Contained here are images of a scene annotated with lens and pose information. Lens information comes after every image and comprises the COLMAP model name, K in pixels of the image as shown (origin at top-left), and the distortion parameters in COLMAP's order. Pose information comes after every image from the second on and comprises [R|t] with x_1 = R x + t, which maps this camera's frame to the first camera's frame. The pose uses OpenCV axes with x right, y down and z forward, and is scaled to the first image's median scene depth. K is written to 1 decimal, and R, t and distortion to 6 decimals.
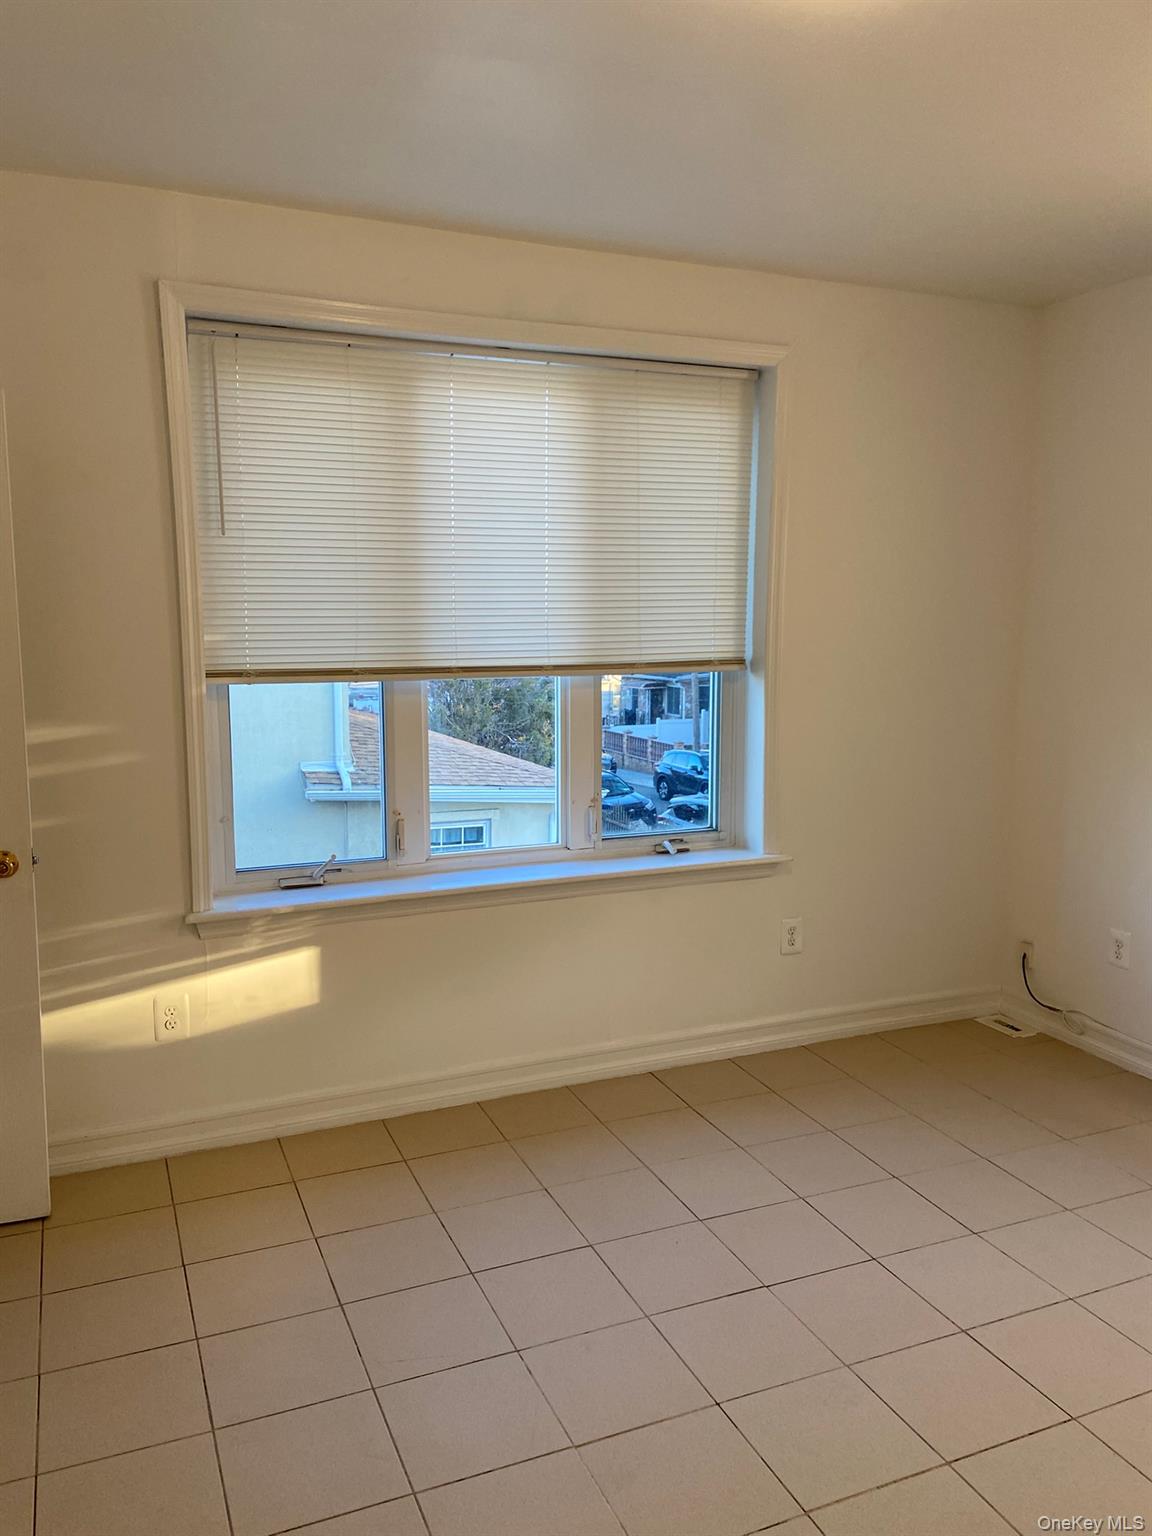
lens RADIAL K [[1216.2, 0, 600.6], [0, 1216.2, 781.9], [0, 0, 1]] dist [0.070738, -0.085333]
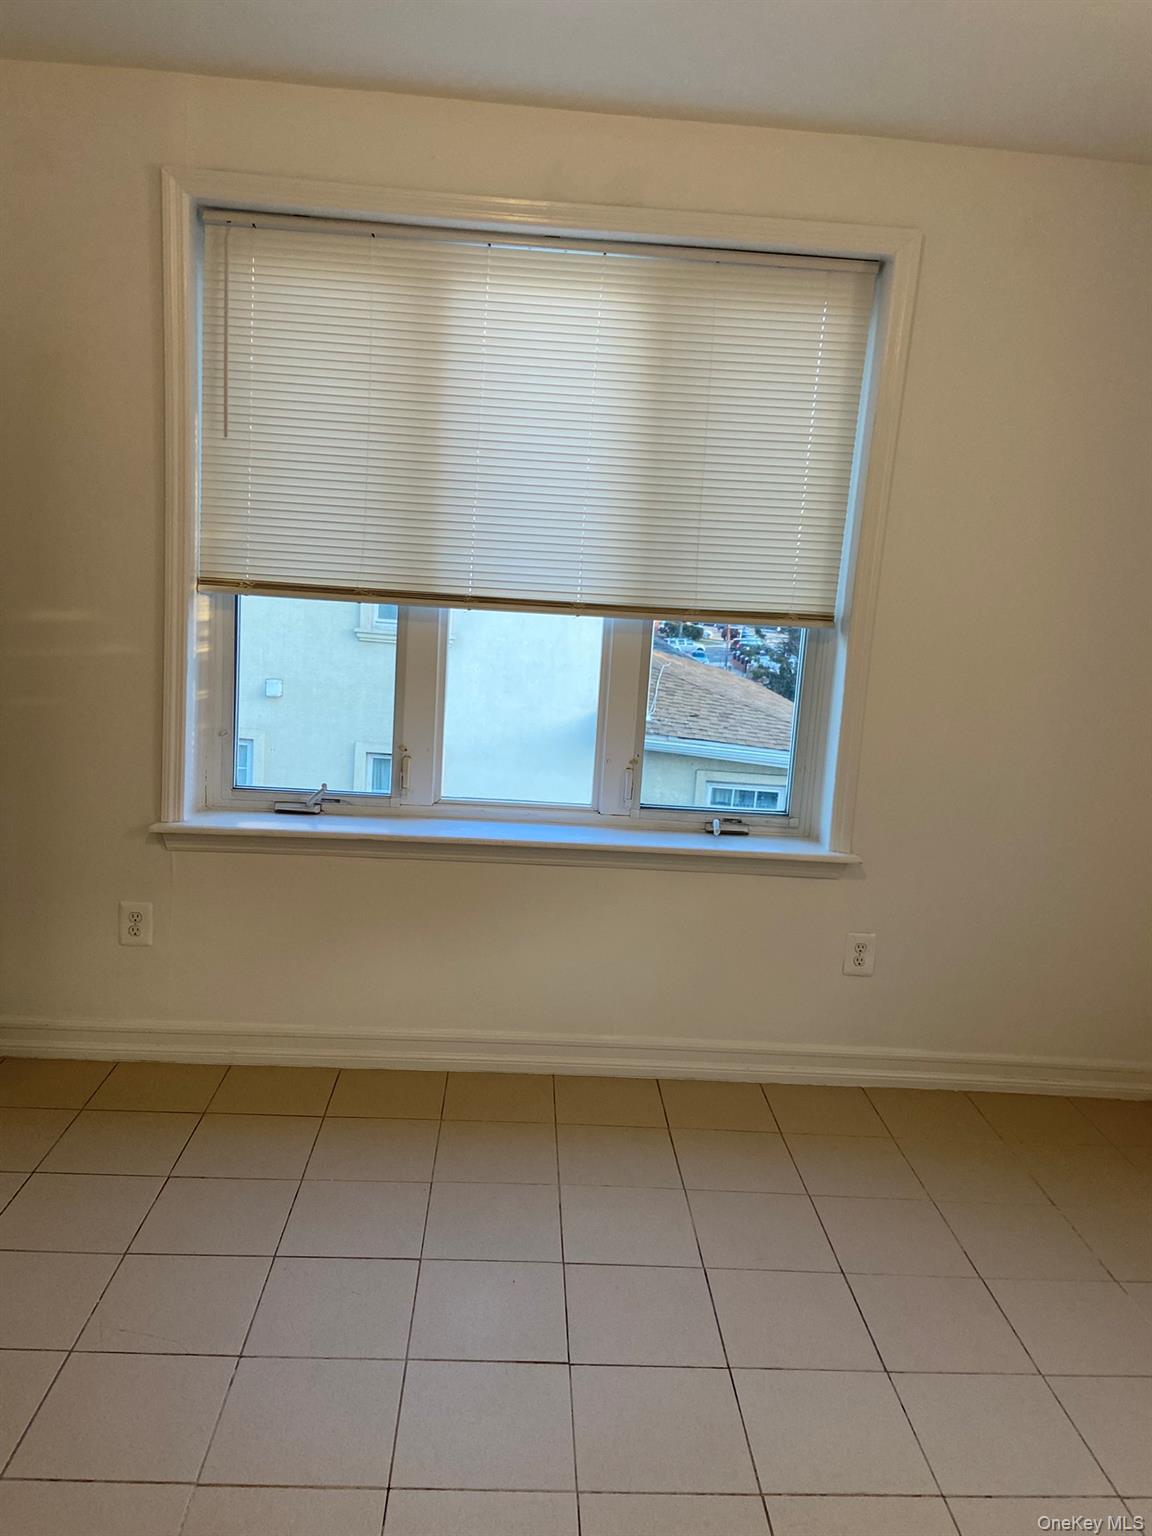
lens RADIAL K [[1229.0, 0, 576.0], [0, 1229.0, 768.0], [0, 0, 1]] dist [0.112123, -0.189386]
pose [[0.931509, 0.120355, -0.343228, 0.276127], [-0.113445, 0.992730, 0.040221, -0.012383], [0.345573, 0.001471, 0.938391, 0.158106]]
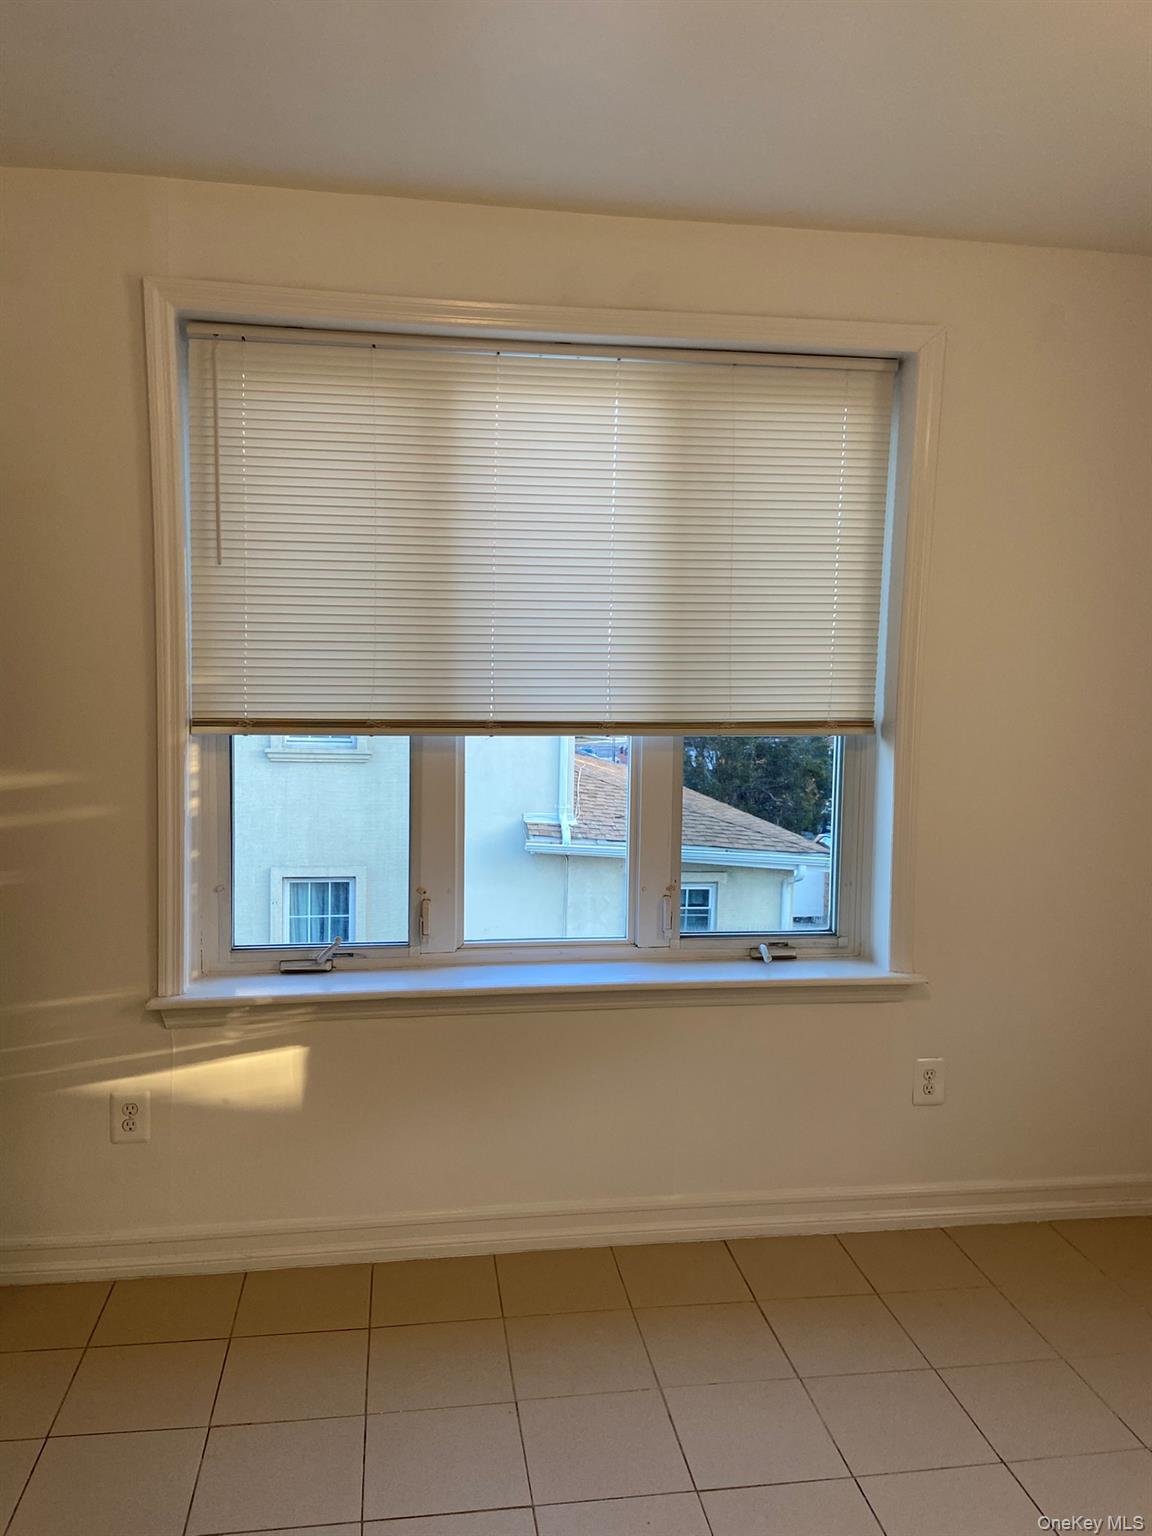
lens RADIAL K [[1229.0, 0, 576.0], [0, 1229.0, 768.0], [0, 0, 1]] dist [0.112123, -0.189386]
pose [[0.965226, 0.037240, -0.258752, 0.151567], [-0.051097, 0.997586, -0.047034, -0.024651], [0.256376, 0.058620, 0.964798, 0.192978]]
